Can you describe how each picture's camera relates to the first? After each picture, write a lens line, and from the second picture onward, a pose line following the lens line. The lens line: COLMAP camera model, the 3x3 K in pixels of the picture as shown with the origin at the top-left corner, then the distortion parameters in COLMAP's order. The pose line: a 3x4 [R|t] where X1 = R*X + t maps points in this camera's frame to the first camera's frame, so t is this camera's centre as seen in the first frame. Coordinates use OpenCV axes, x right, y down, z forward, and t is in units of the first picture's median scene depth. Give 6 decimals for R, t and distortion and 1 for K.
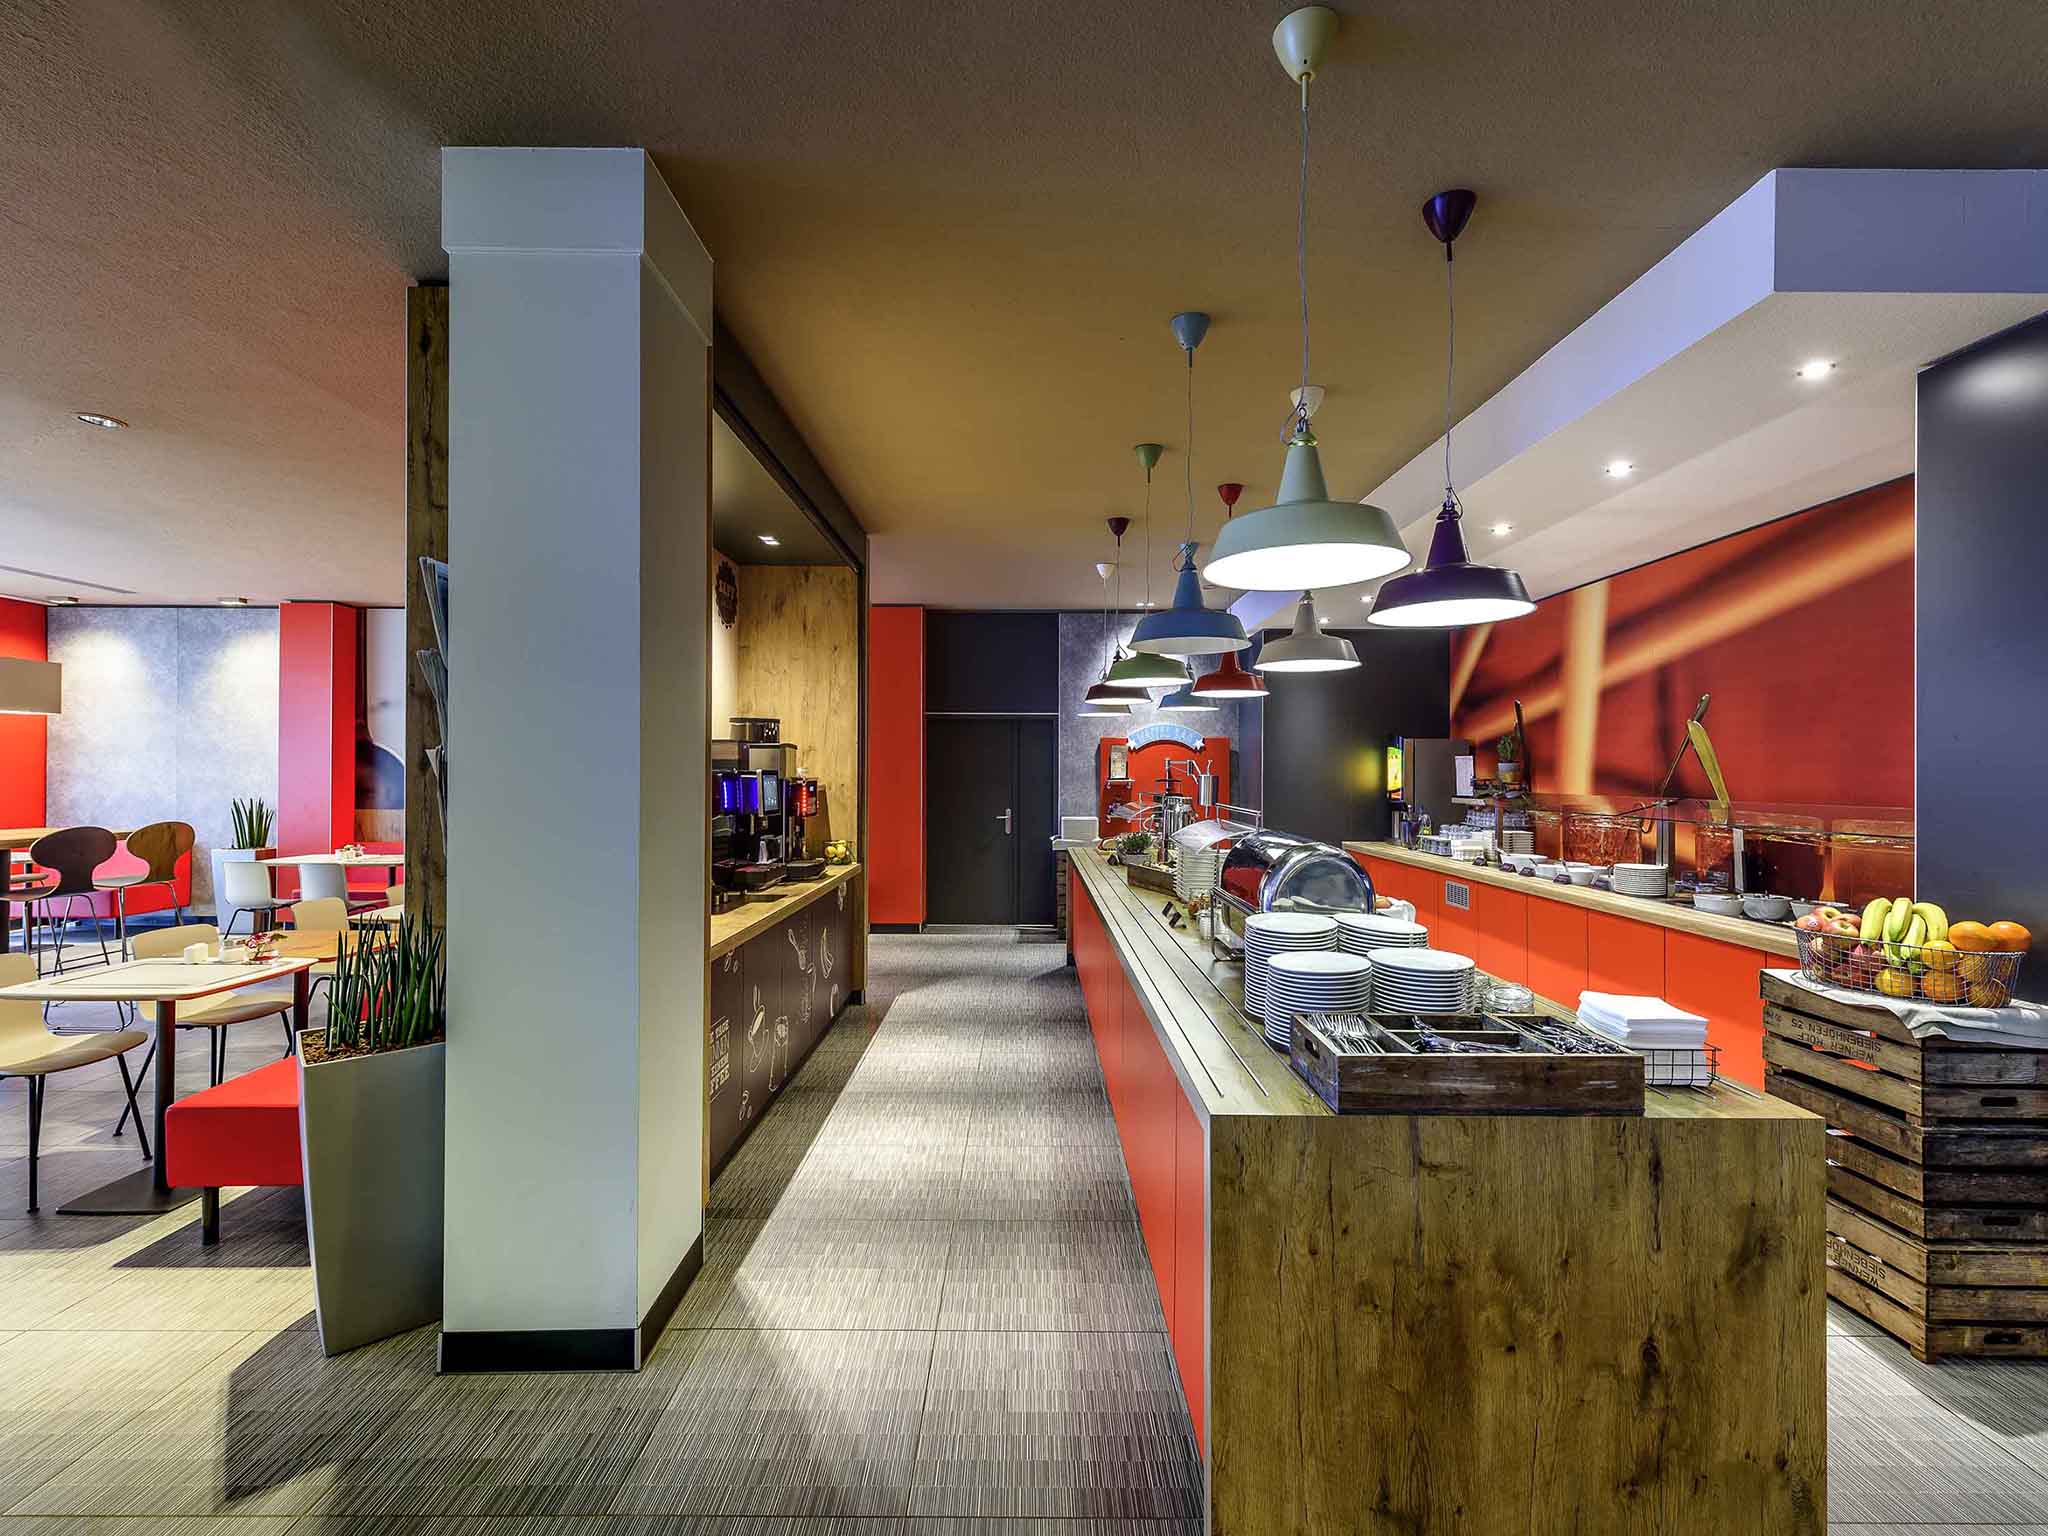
lens RADIAL K [[923.2, 0, 1016.1], [0, 923.2, 774.6], [0, 0, 1]] dist [0.013445, -0.002117]
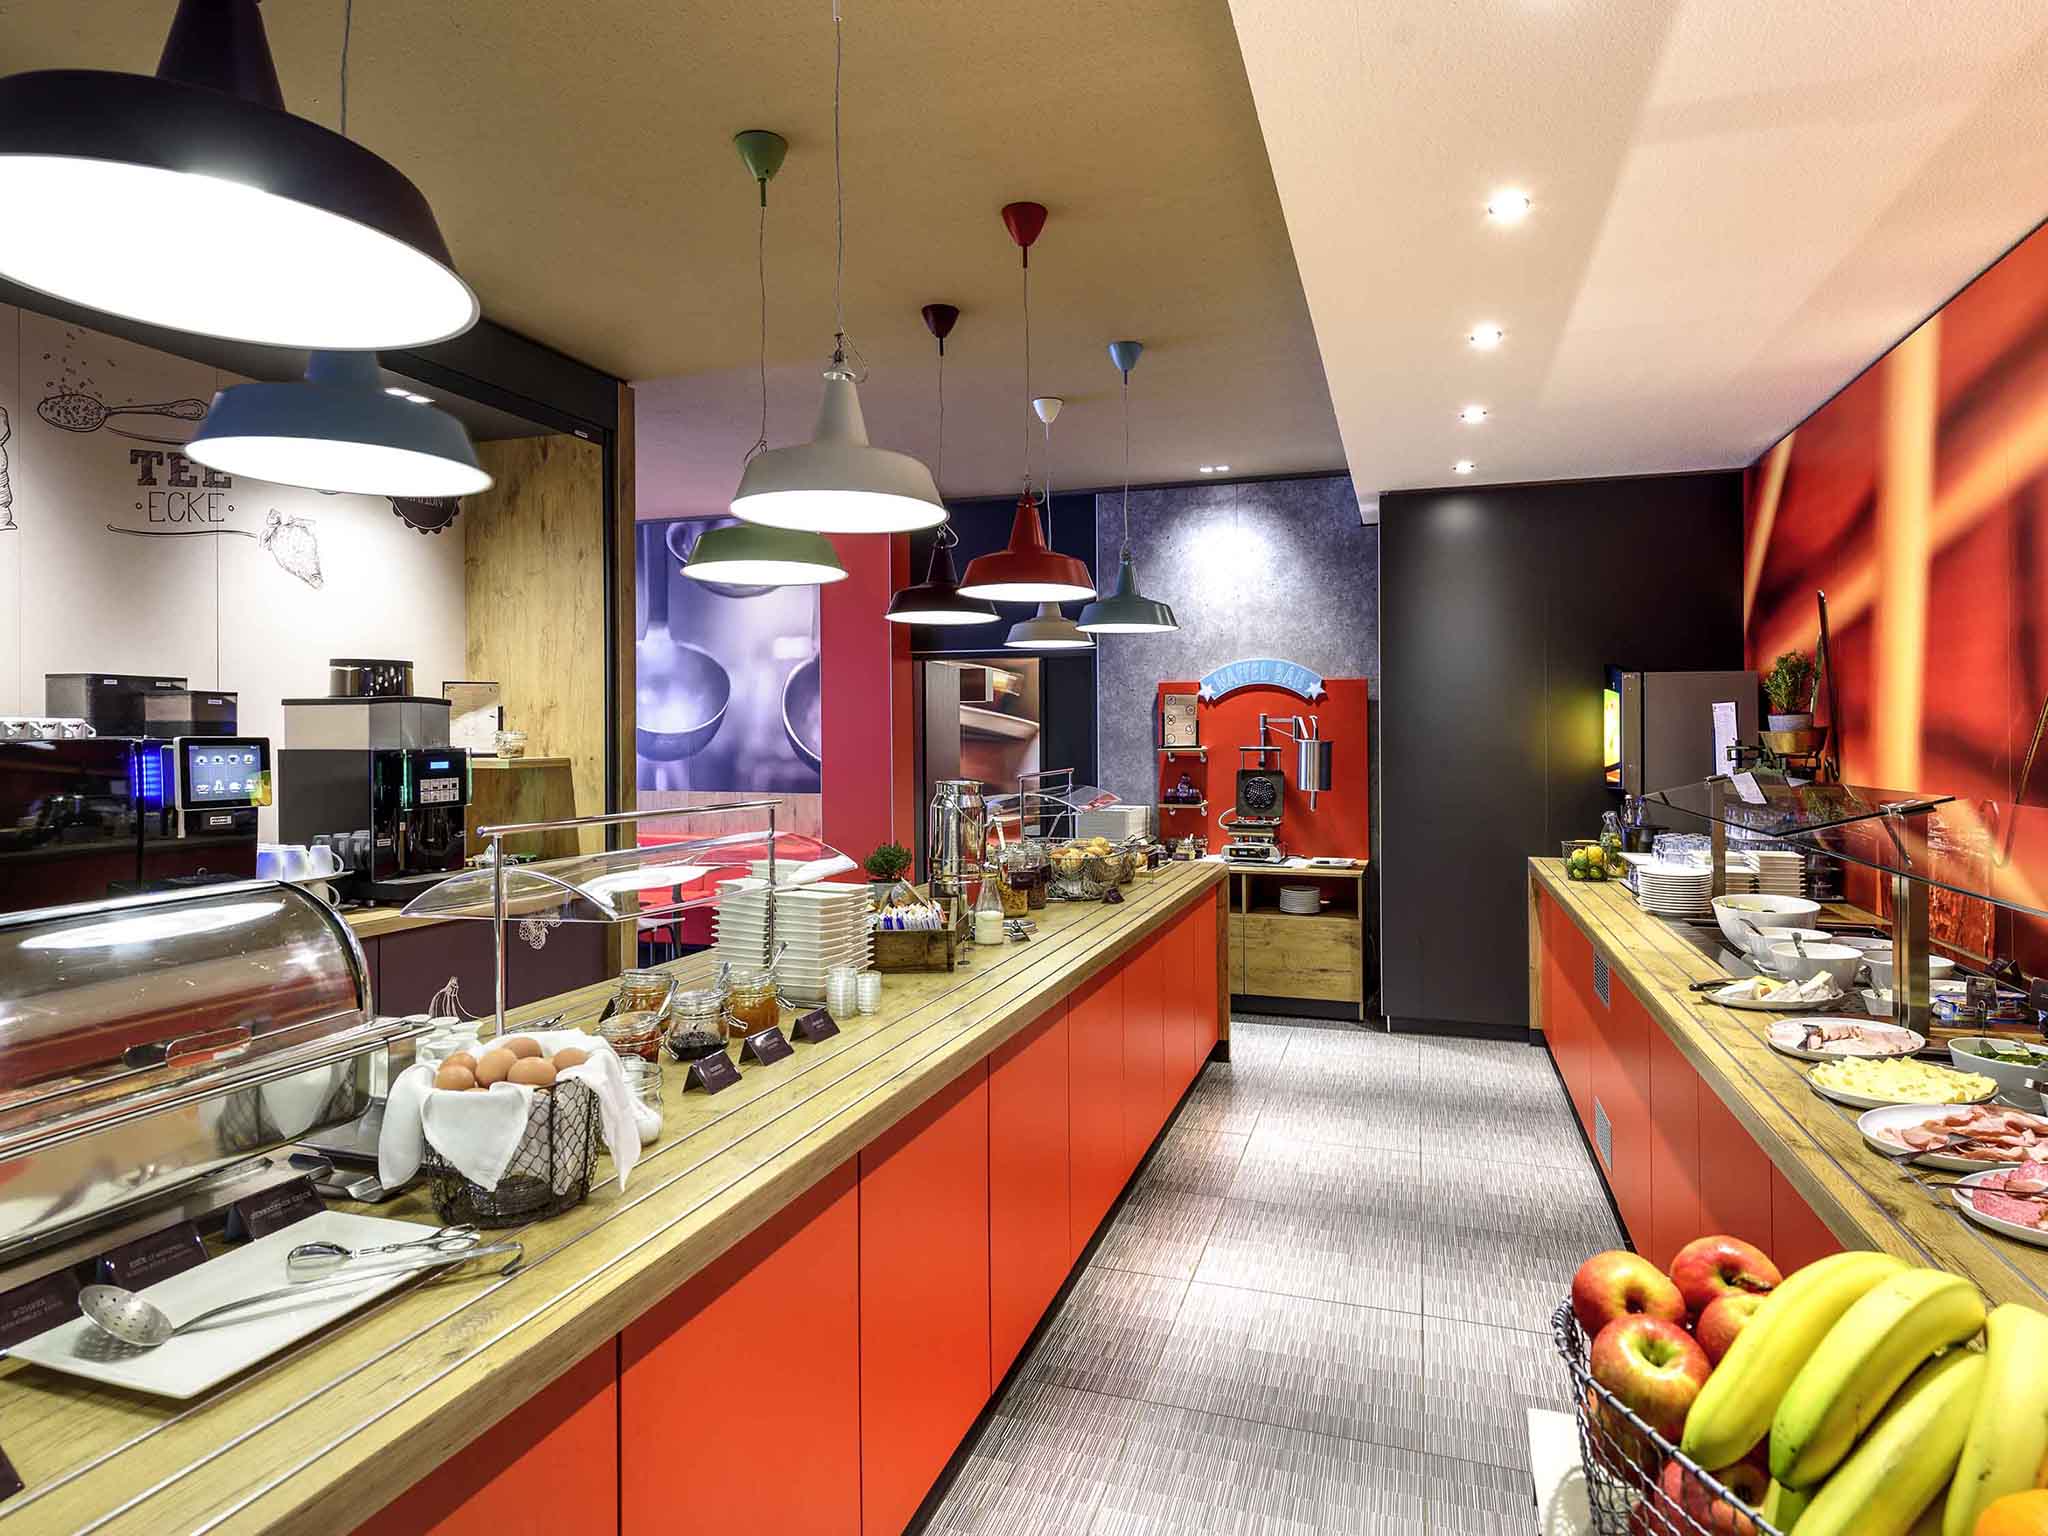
lens RADIAL K [[1159.7, 0, 1002.6], [0, 1159.7, 765.2], [0, 0, 1]] dist [-0.003466, -0.001654]
pose [[0.941556, 0.005114, -0.336817, 0.315032], [0.001777, 0.999795, 0.020148, 0.001347], [0.336852, -0.019569, 0.941354, 0.242134]]
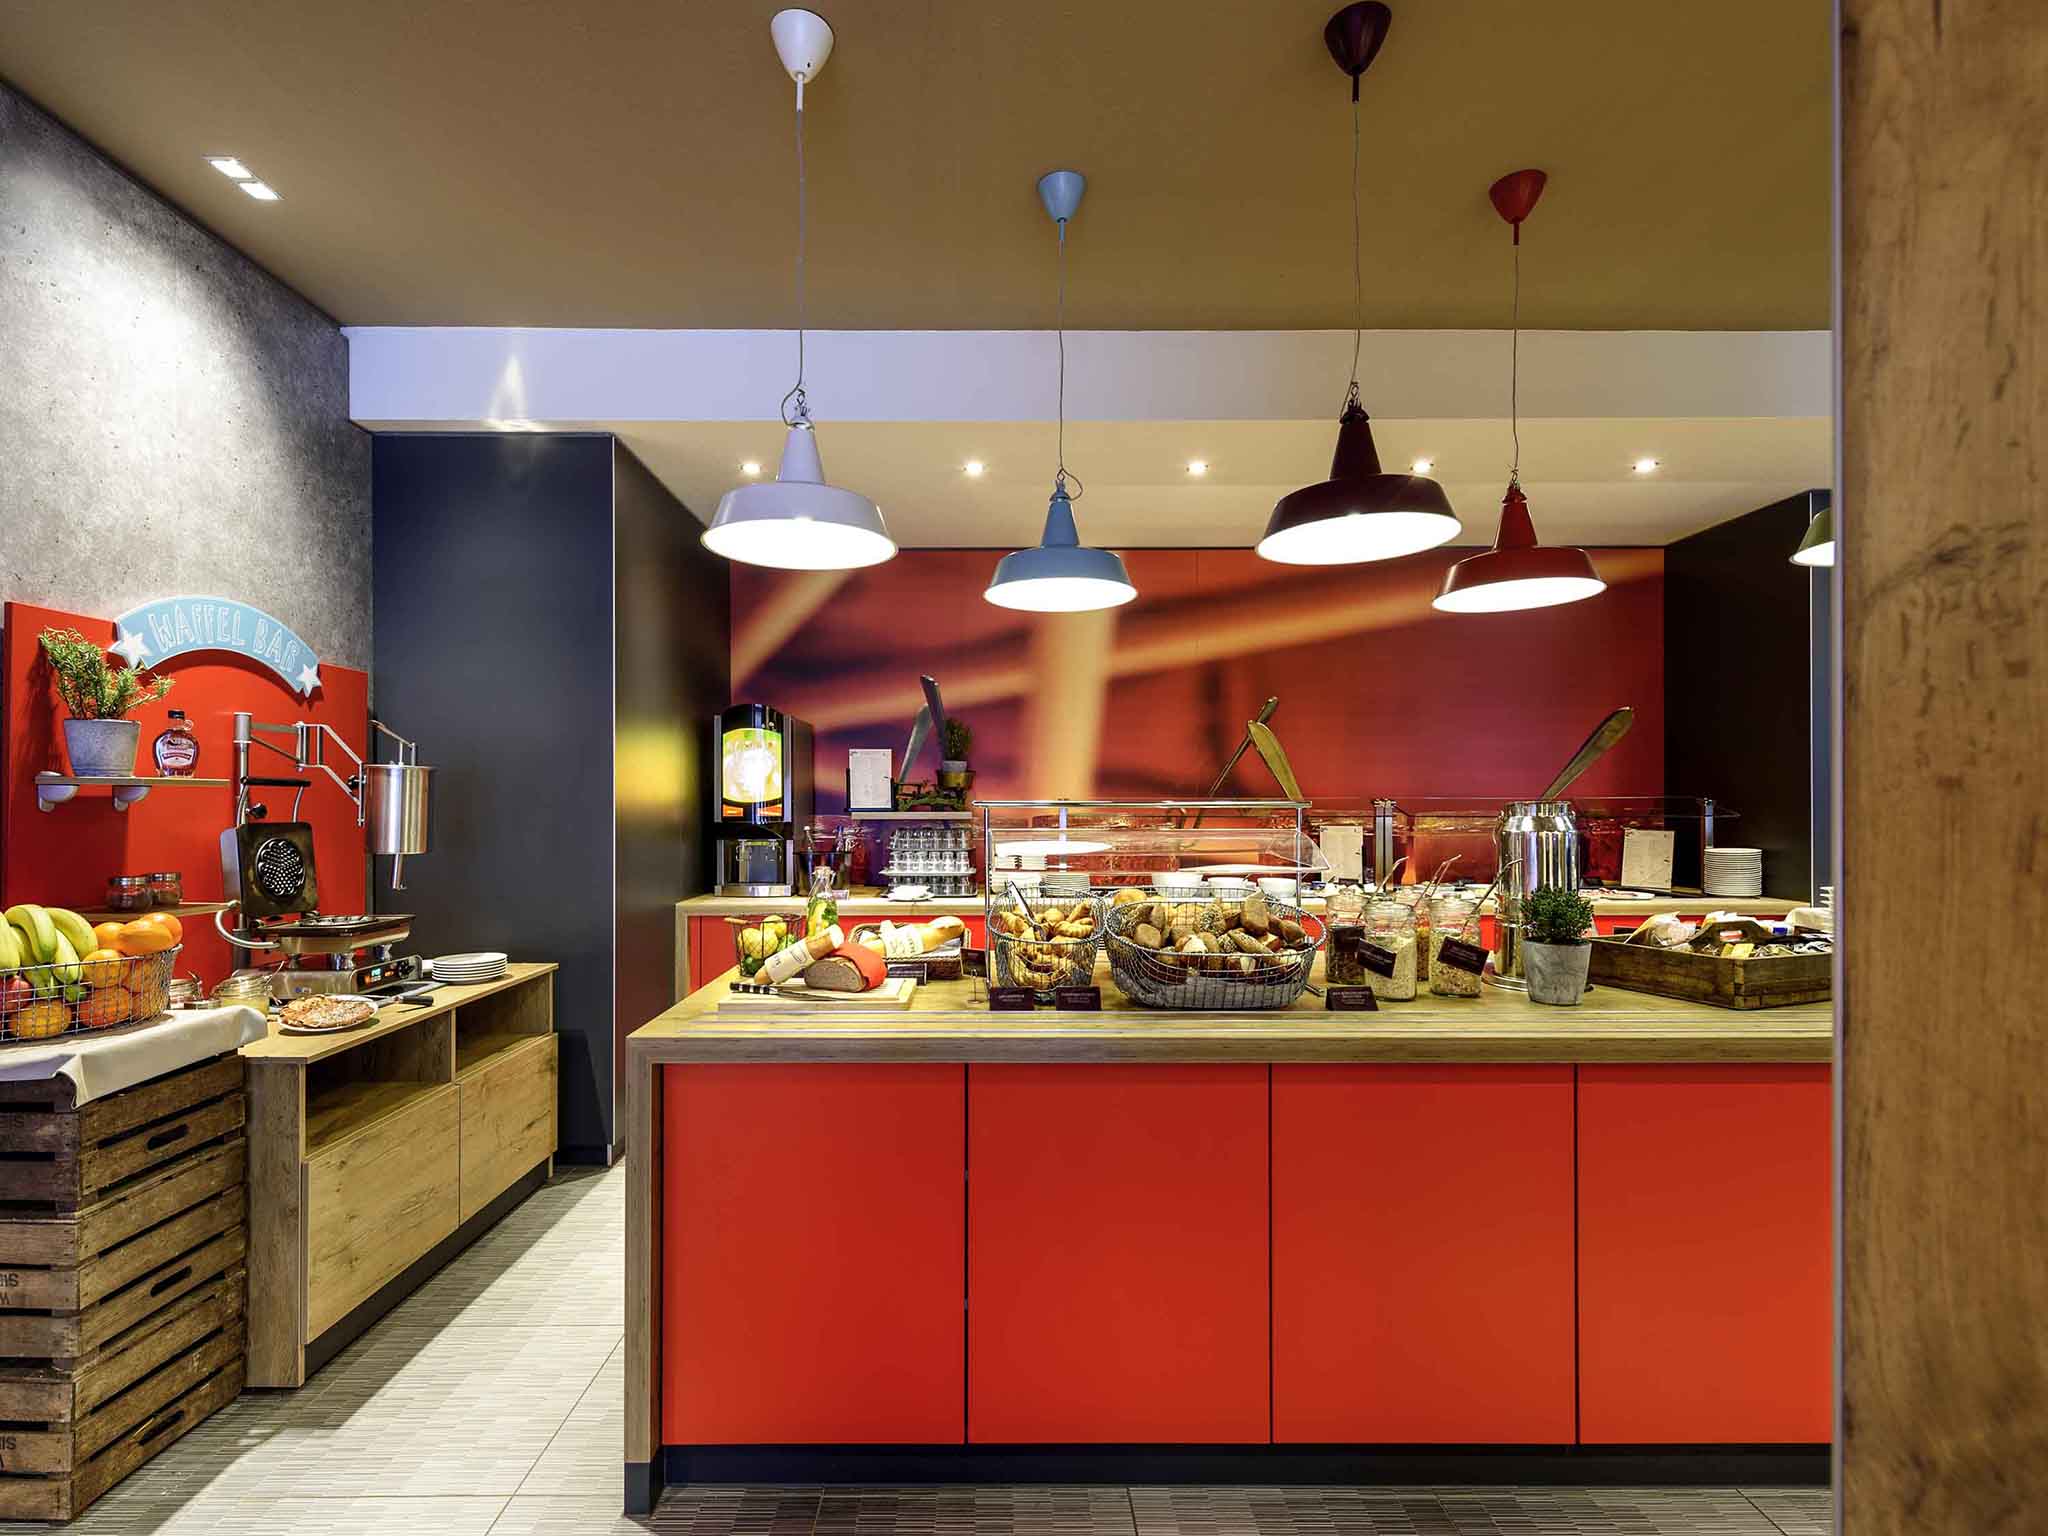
lens RADIAL K [[923.2, 0, 1010.9], [0, 923.2, 797.1], [0, 0, 1]] dist [0.013445, -0.002117]
pose [[-0.013988, -0.005274, 0.999888, -0.186801], [0.001024, 0.999985, 0.005289, 0.011809], [-0.999902, 0.001098, -0.013982, 0.890699]]
